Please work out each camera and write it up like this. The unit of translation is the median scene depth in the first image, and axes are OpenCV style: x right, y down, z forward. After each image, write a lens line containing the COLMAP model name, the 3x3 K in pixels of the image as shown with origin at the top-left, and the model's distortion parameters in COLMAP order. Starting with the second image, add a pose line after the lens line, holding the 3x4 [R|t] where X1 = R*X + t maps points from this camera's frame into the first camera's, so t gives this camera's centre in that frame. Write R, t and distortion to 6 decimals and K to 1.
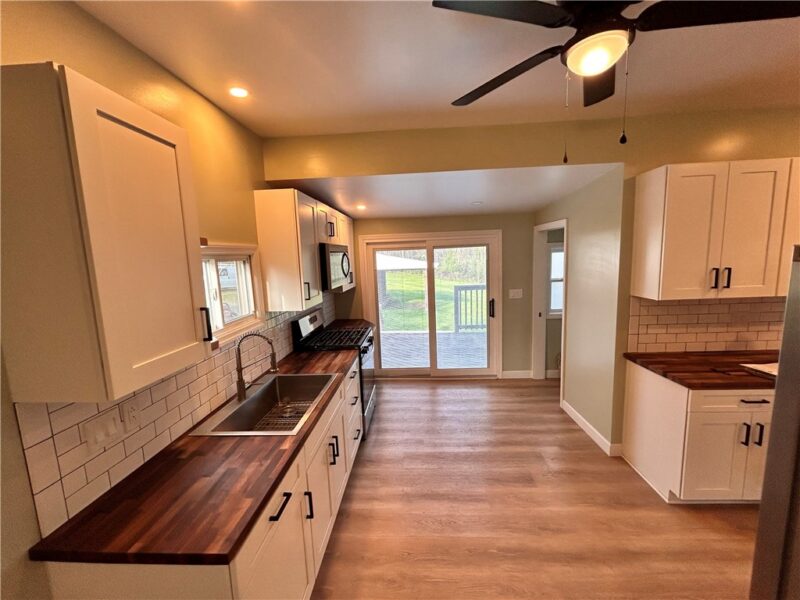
lens RADIAL K [[325.4, 0, 400.0], [0, 325.4, 300.0], [0, 0, 1]] dist [-0.001435, 0.000190]
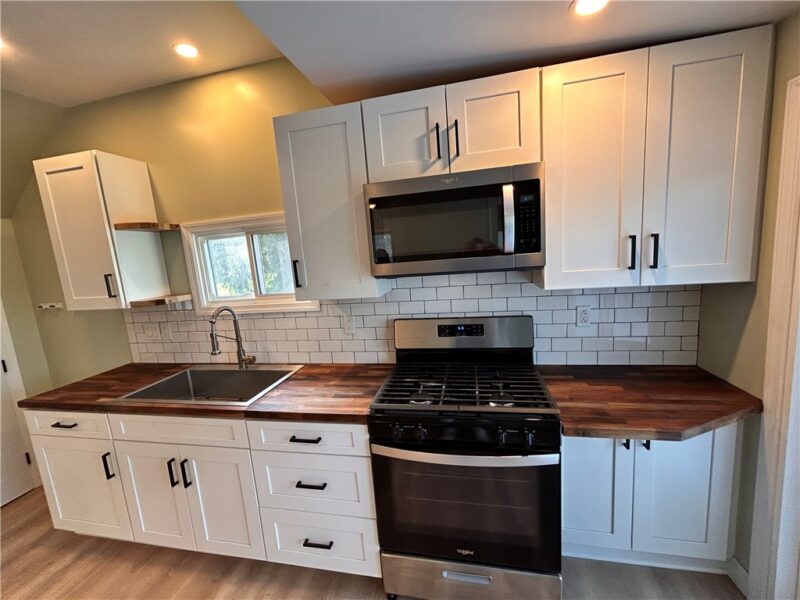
lens RADIAL K [[325.4, 0, 400.0], [0, 325.4, 300.0], [0, 0, 1]] dist [-0.001435, 0.000190]
pose [[-0.153902, 0.195461, -0.968560, 0.391159], [-0.048714, 0.977546, 0.205015, -0.142257], [0.986885, 0.078735, -0.140925, 1.549715]]
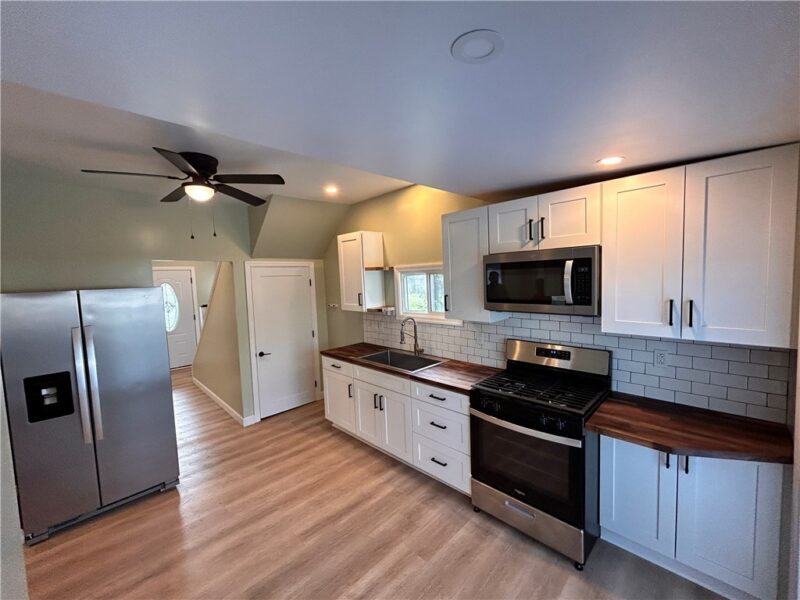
lens RADIAL K [[325.4, 0, 400.0], [0, 325.4, 300.0], [0, 0, 1]] dist [-0.001435, 0.000190]
pose [[-0.672525, 0.117160, -0.730742, 0.754019], [-0.033742, 0.981509, 0.188419, -0.286028], [0.739305, 0.151373, -0.656136, 1.917103]]
